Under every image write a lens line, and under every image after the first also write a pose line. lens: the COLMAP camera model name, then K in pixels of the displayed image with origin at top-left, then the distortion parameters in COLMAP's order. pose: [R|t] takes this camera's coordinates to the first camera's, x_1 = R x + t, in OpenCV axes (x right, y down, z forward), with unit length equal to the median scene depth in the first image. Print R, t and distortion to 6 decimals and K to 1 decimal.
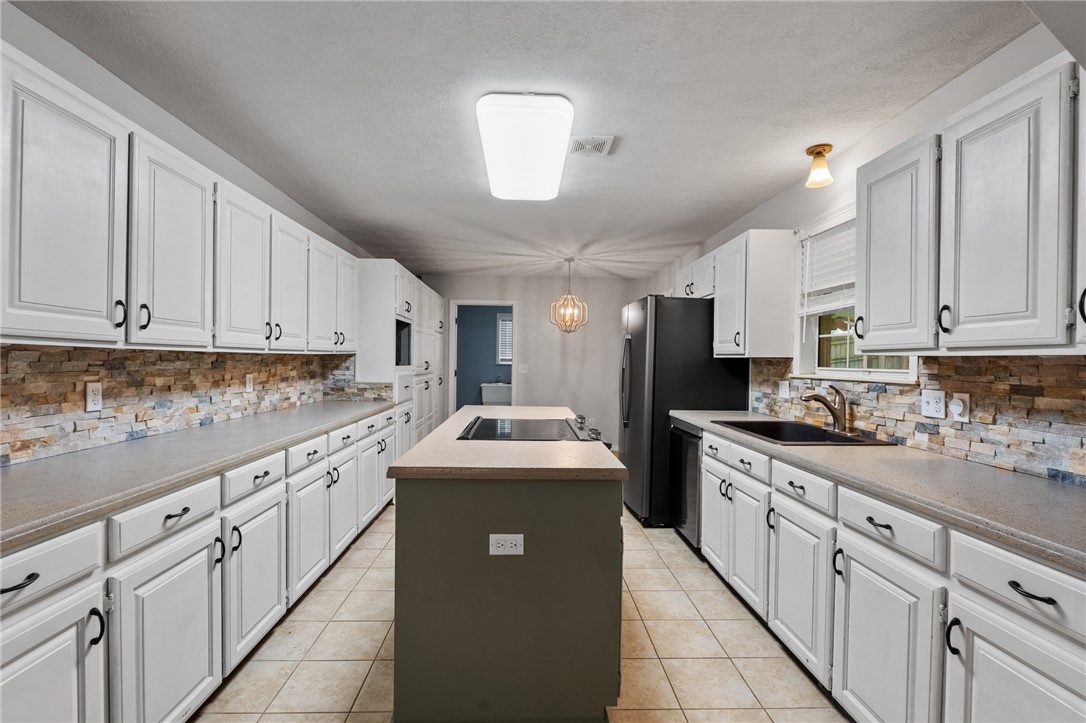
lens RADIAL K [[492.2, 0, 537.3], [0, 492.2, 363.4], [0, 0, 1]] dist [-0.007161, 0.000553]
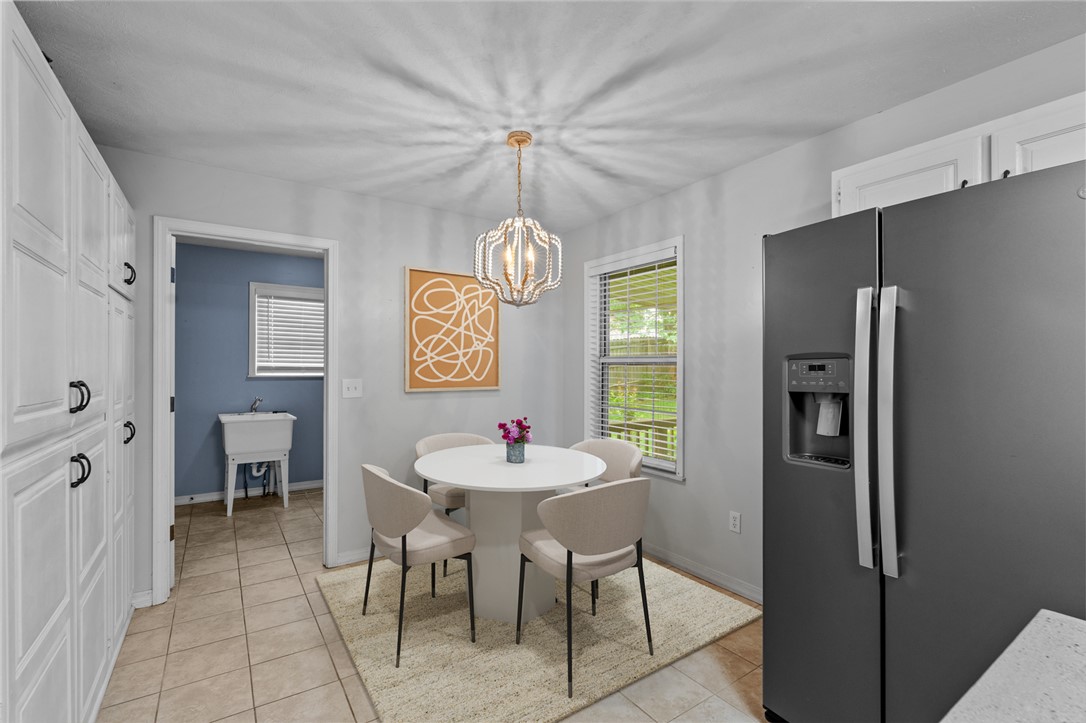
lens RADIAL K [[492.2, 0, 548.2], [0, 492.2, 367.7], [0, 0, 1]] dist [-0.007161, 0.000553]
pose [[0.850911, -0.009979, 0.525215, -0.368975], [0.011107, 0.999938, 0.001004, -0.022691], [-0.525192, 0.004979, 0.850969, 1.603417]]
